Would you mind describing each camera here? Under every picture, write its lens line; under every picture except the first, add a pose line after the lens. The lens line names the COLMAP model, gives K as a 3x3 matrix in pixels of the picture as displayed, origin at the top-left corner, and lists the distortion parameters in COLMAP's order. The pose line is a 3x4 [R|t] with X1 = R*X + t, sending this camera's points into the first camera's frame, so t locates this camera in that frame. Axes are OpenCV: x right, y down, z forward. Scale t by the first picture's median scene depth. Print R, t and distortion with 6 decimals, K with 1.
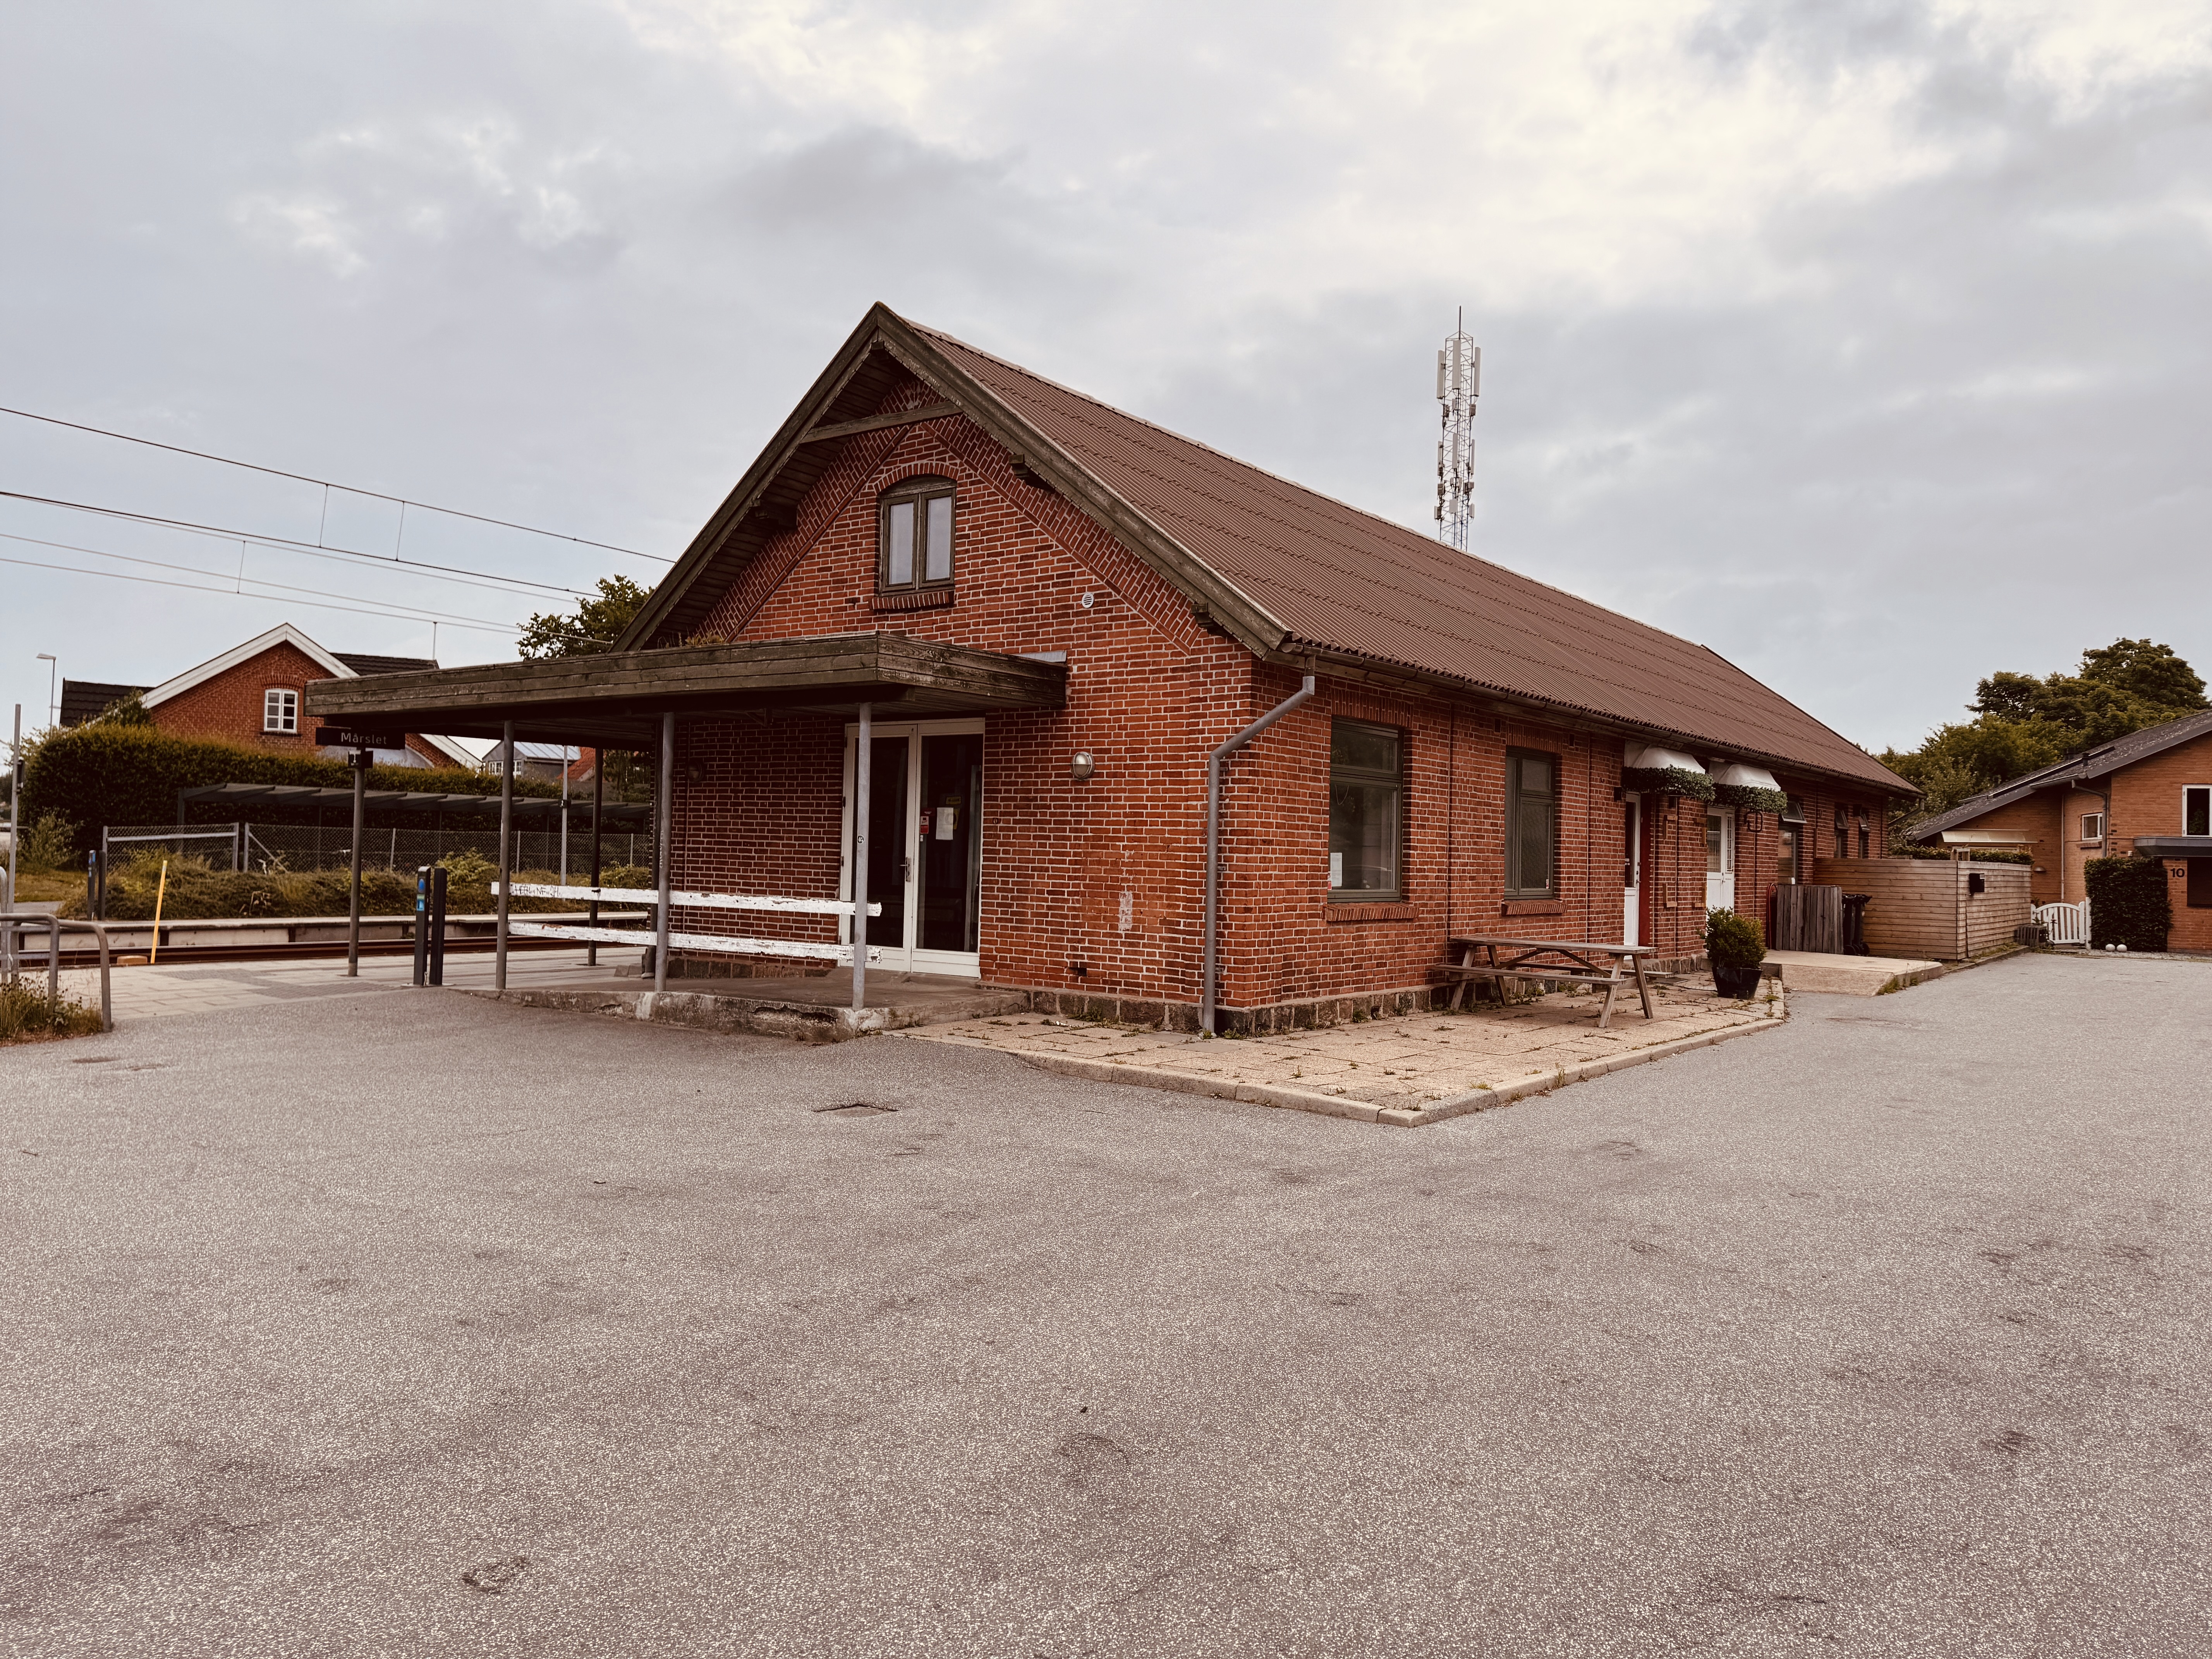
lens RADIAL K [[1531.2, 0, 1109.3], [0, 1531.2, 816.5], [0, 0, 1]] dist [0.145968, -0.238197]
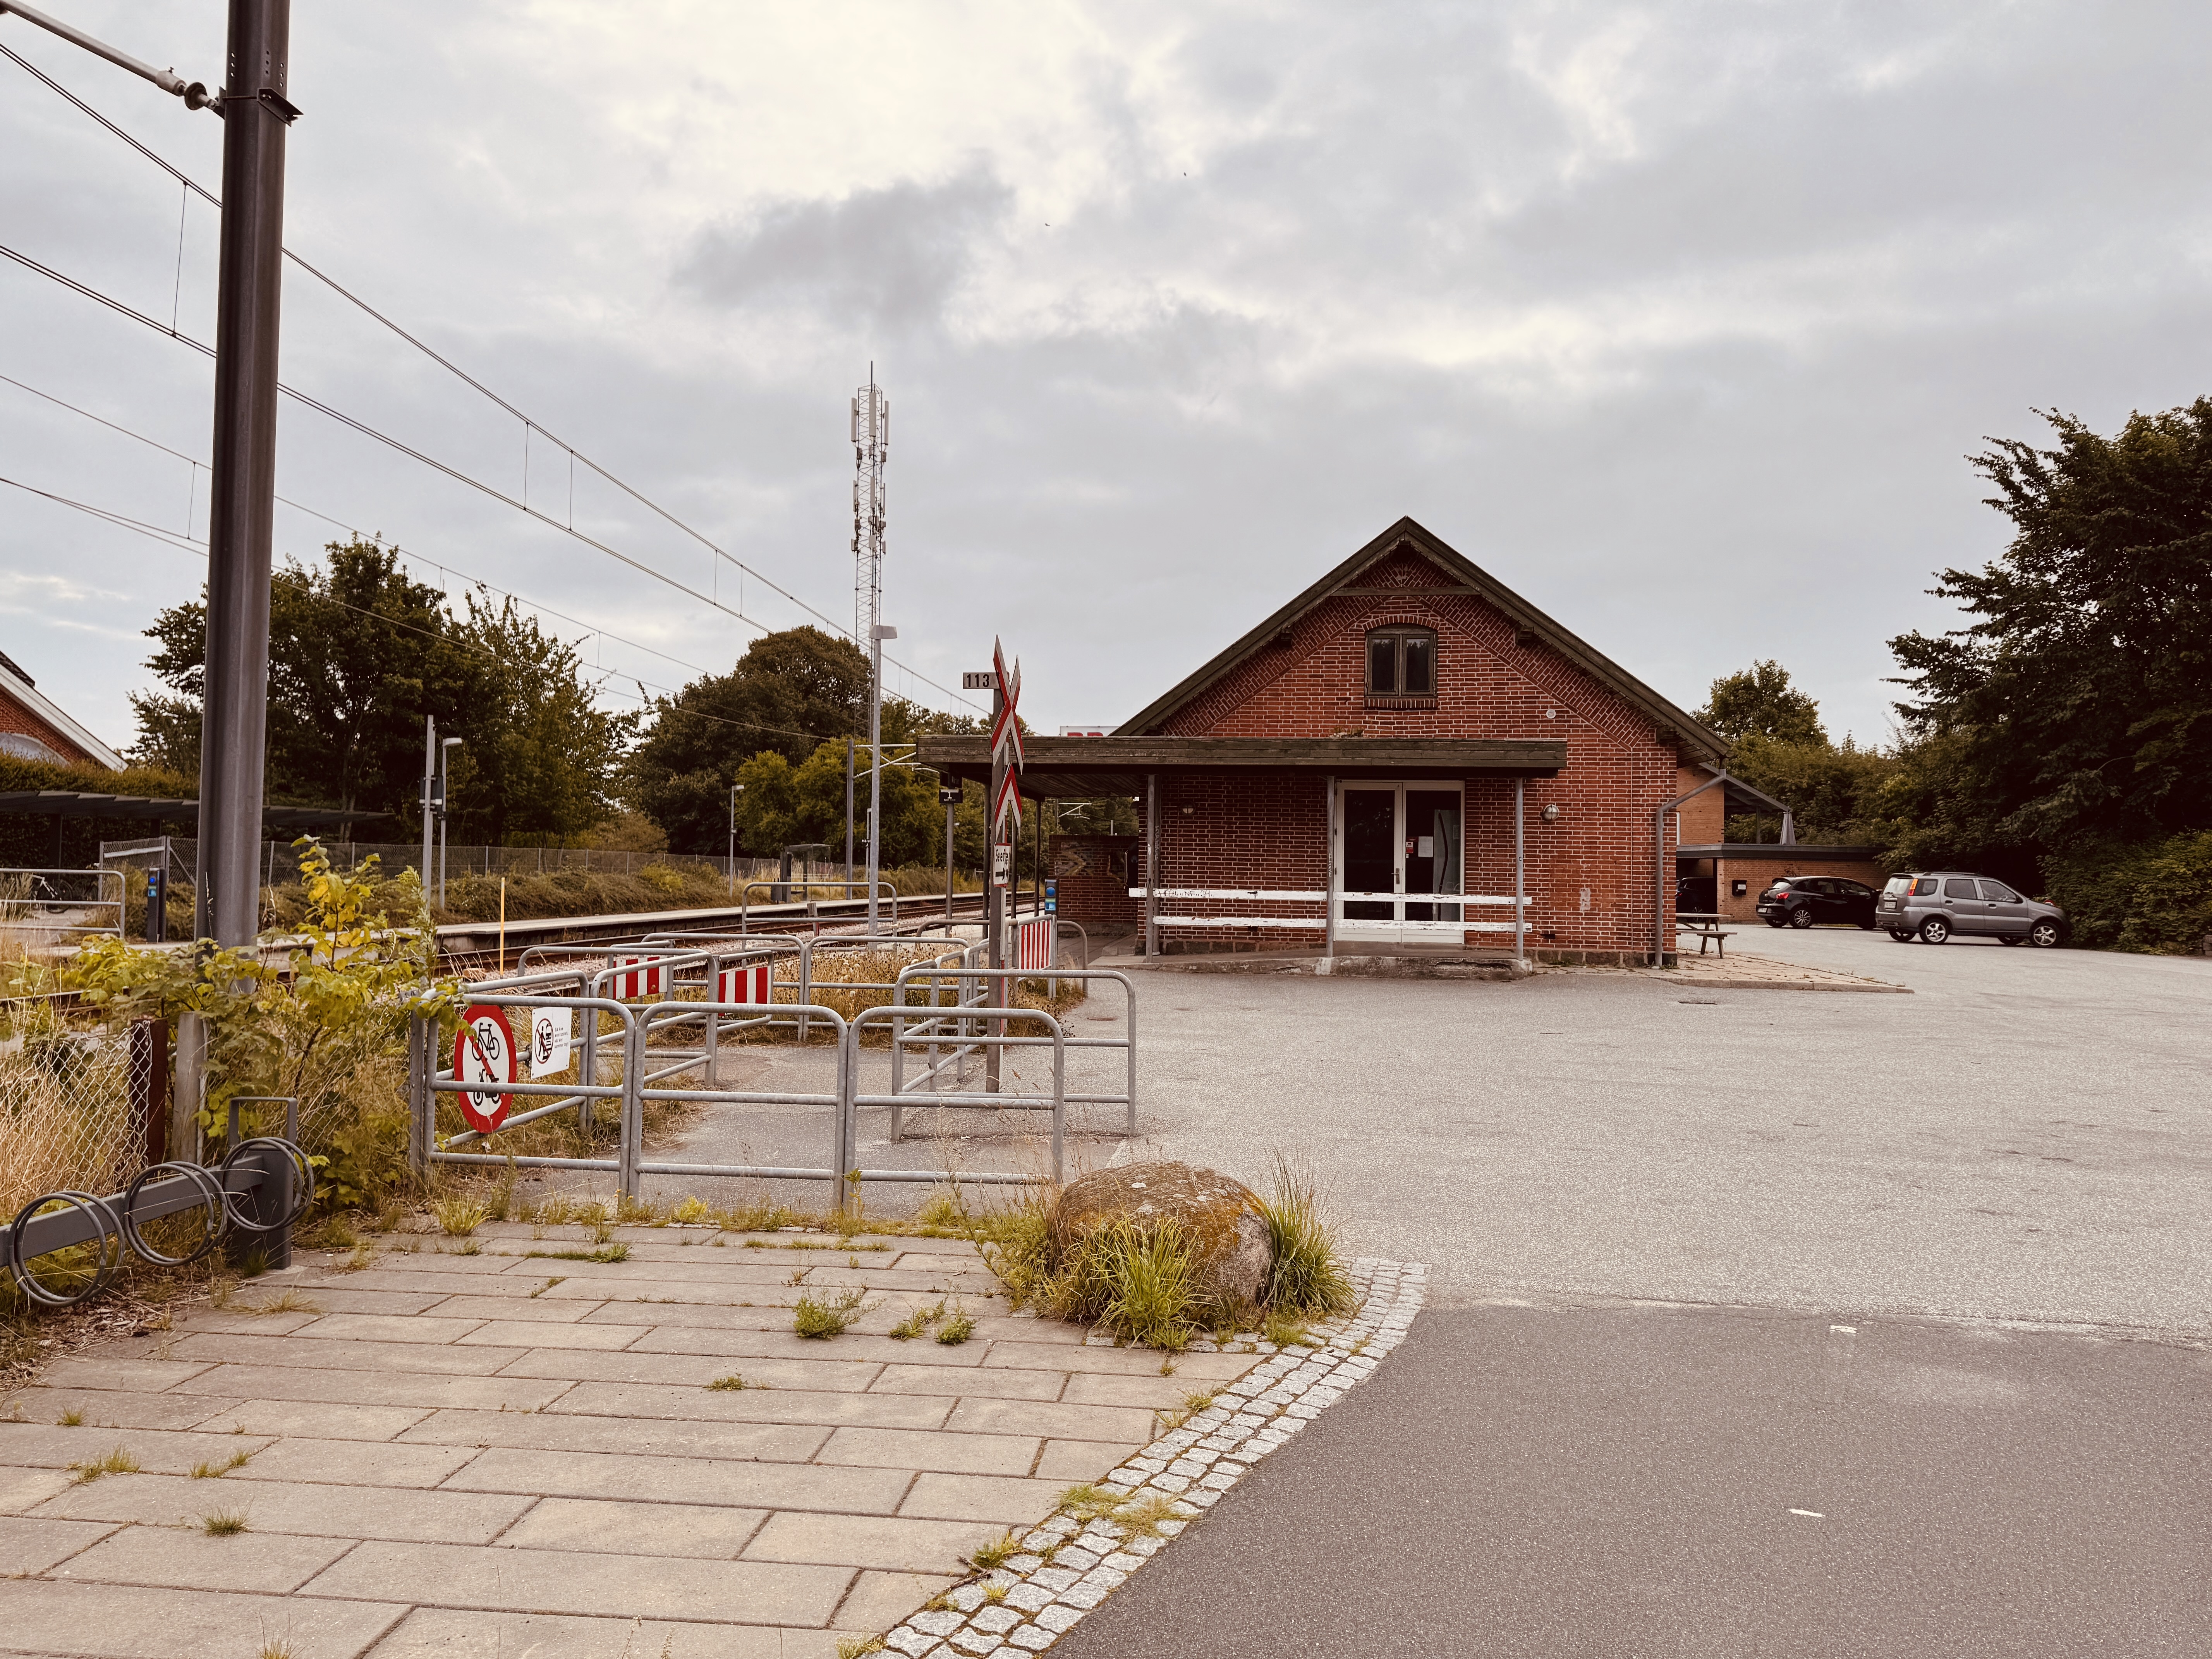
lens RADIAL K [[1530.1, 0, 1082.1], [0, 1530.1, 810.4], [0, 0, 1]] dist [0.154440, -0.135628]
pose [[0.862543, 0.007738, 0.505925, -1.210377], [-0.006722, 0.999970, -0.003834, -0.023984], [-0.505939, -0.000094, 0.862569, -0.183676]]
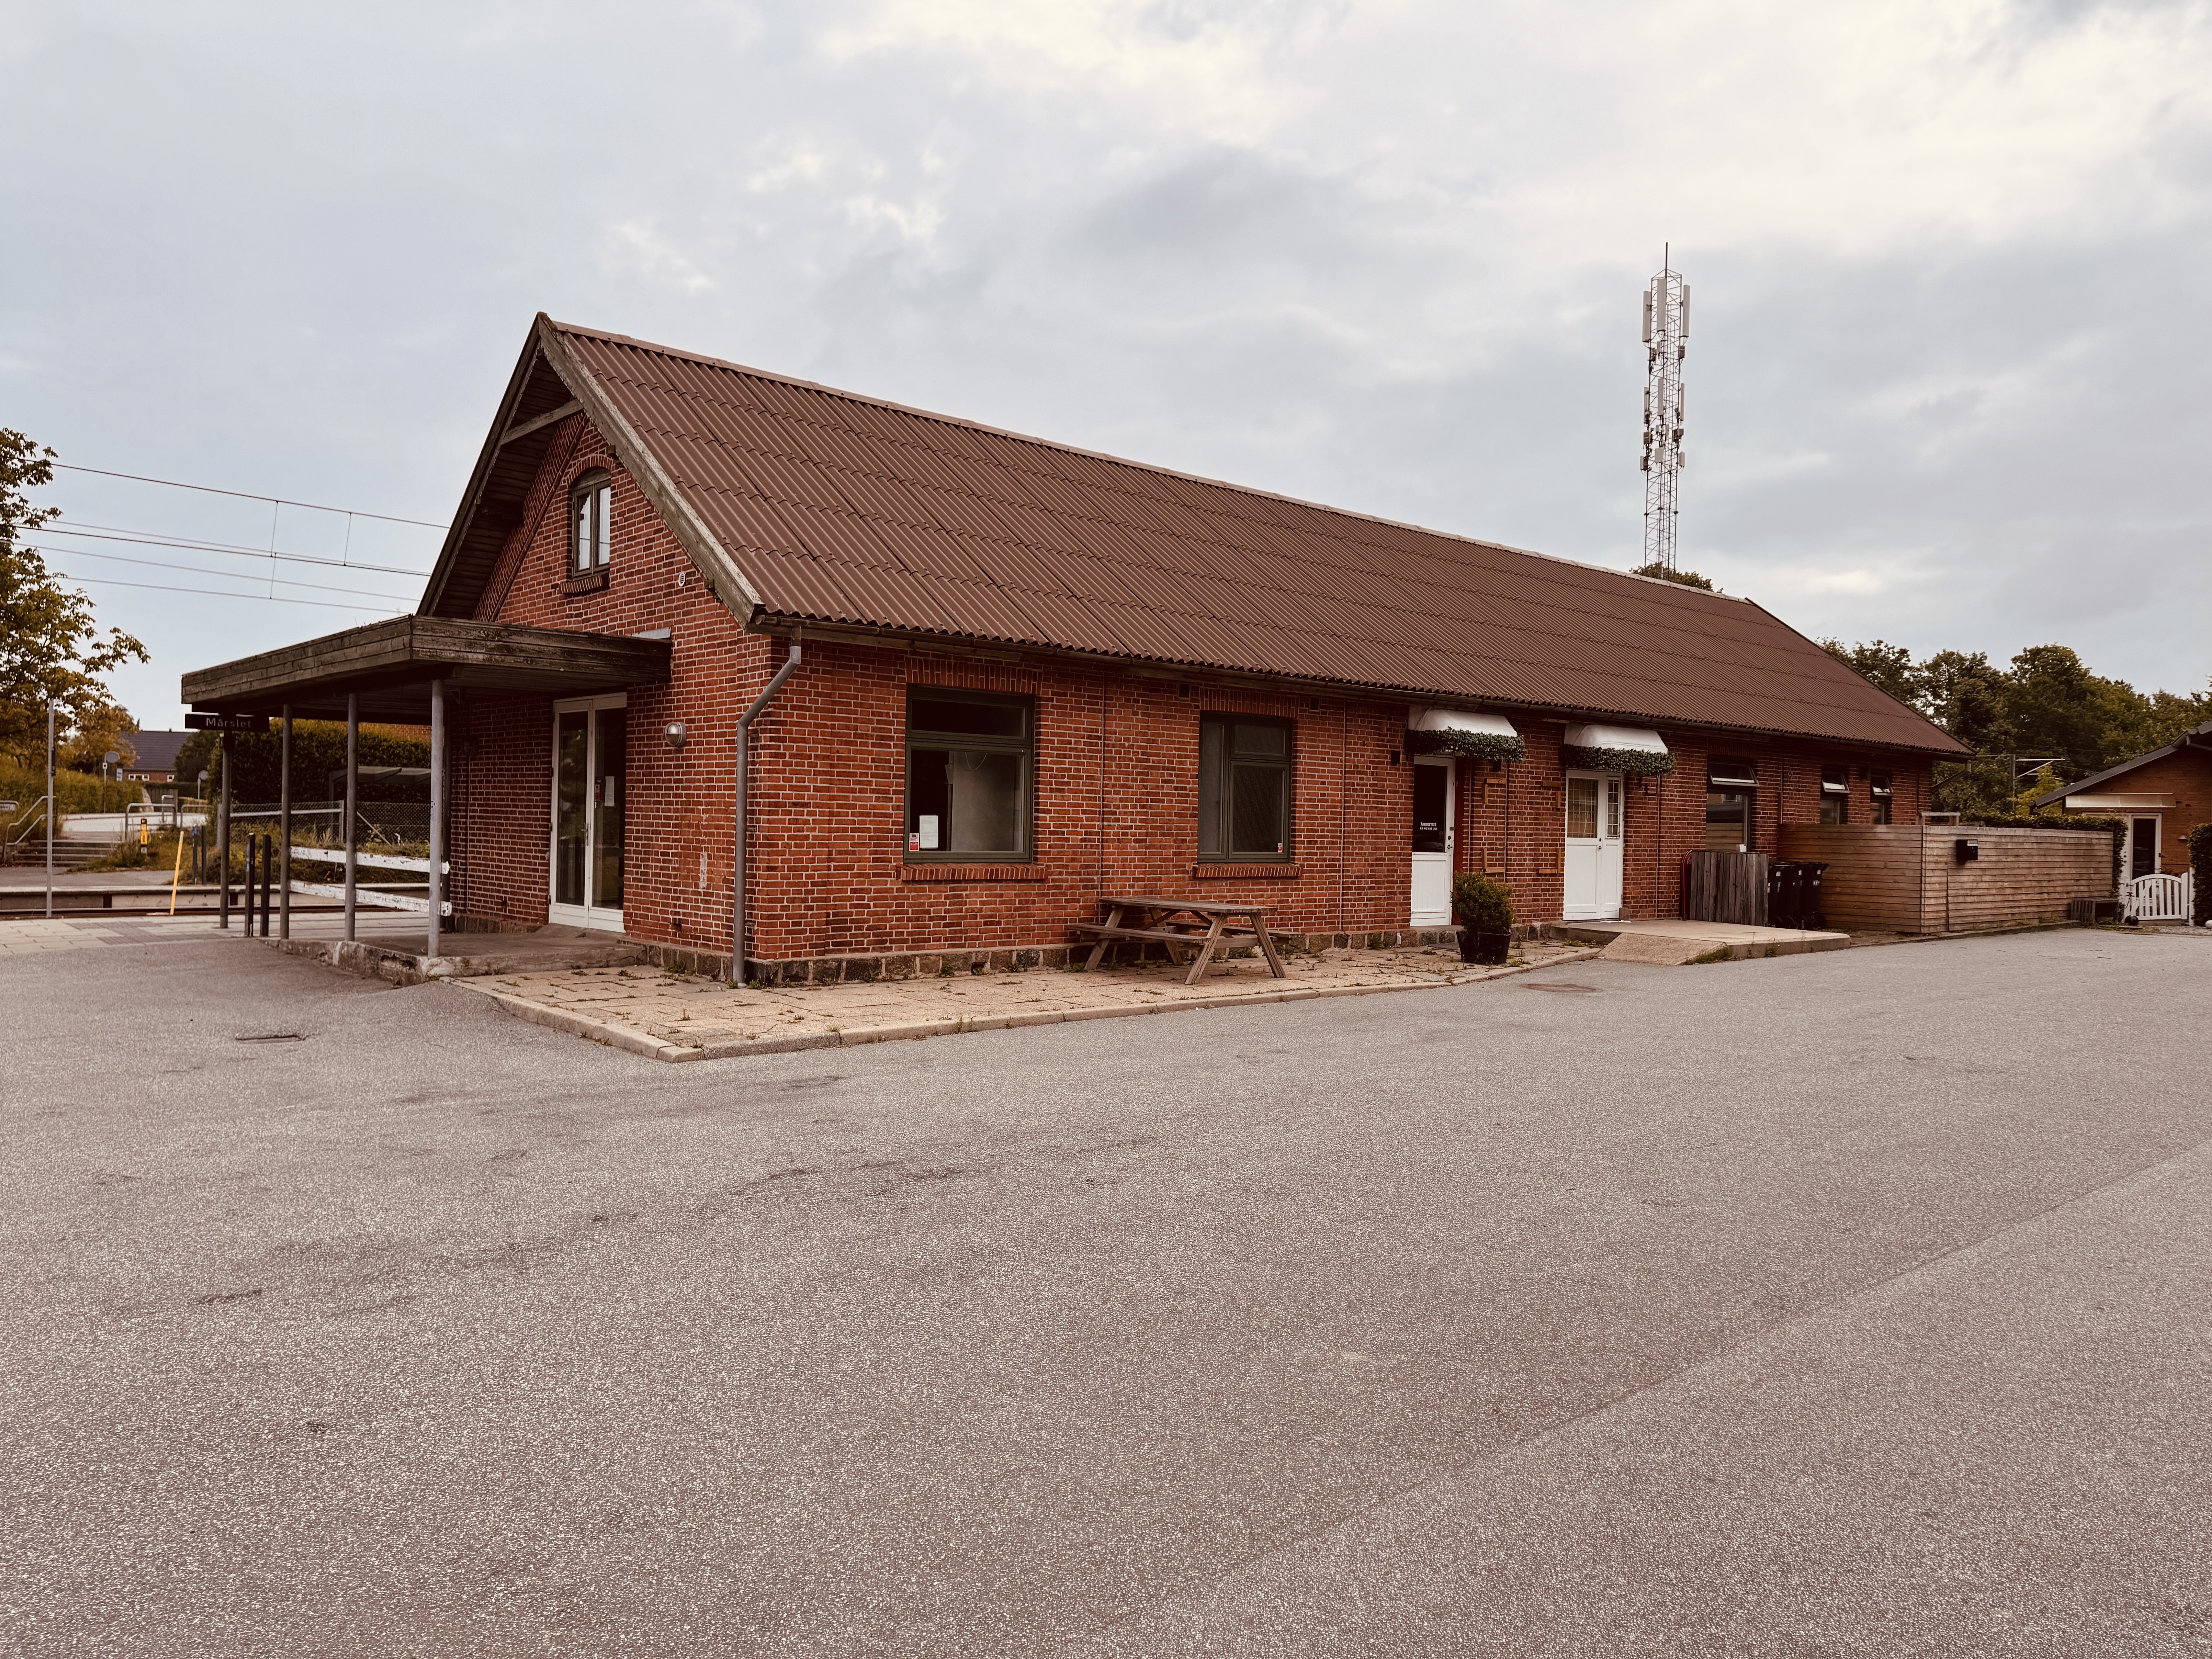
lens RADIAL K [[1538.1, 0, 1093.6], [0, 1538.1, 817.2], [0, 0, 1]] dist [0.135410, -0.238406]
pose [[0.979575, -0.005416, -0.201005, 0.445901], [0.008569, 0.999853, 0.014819, 0.009829], [0.200896, -0.016239, 0.979478, -0.003040]]
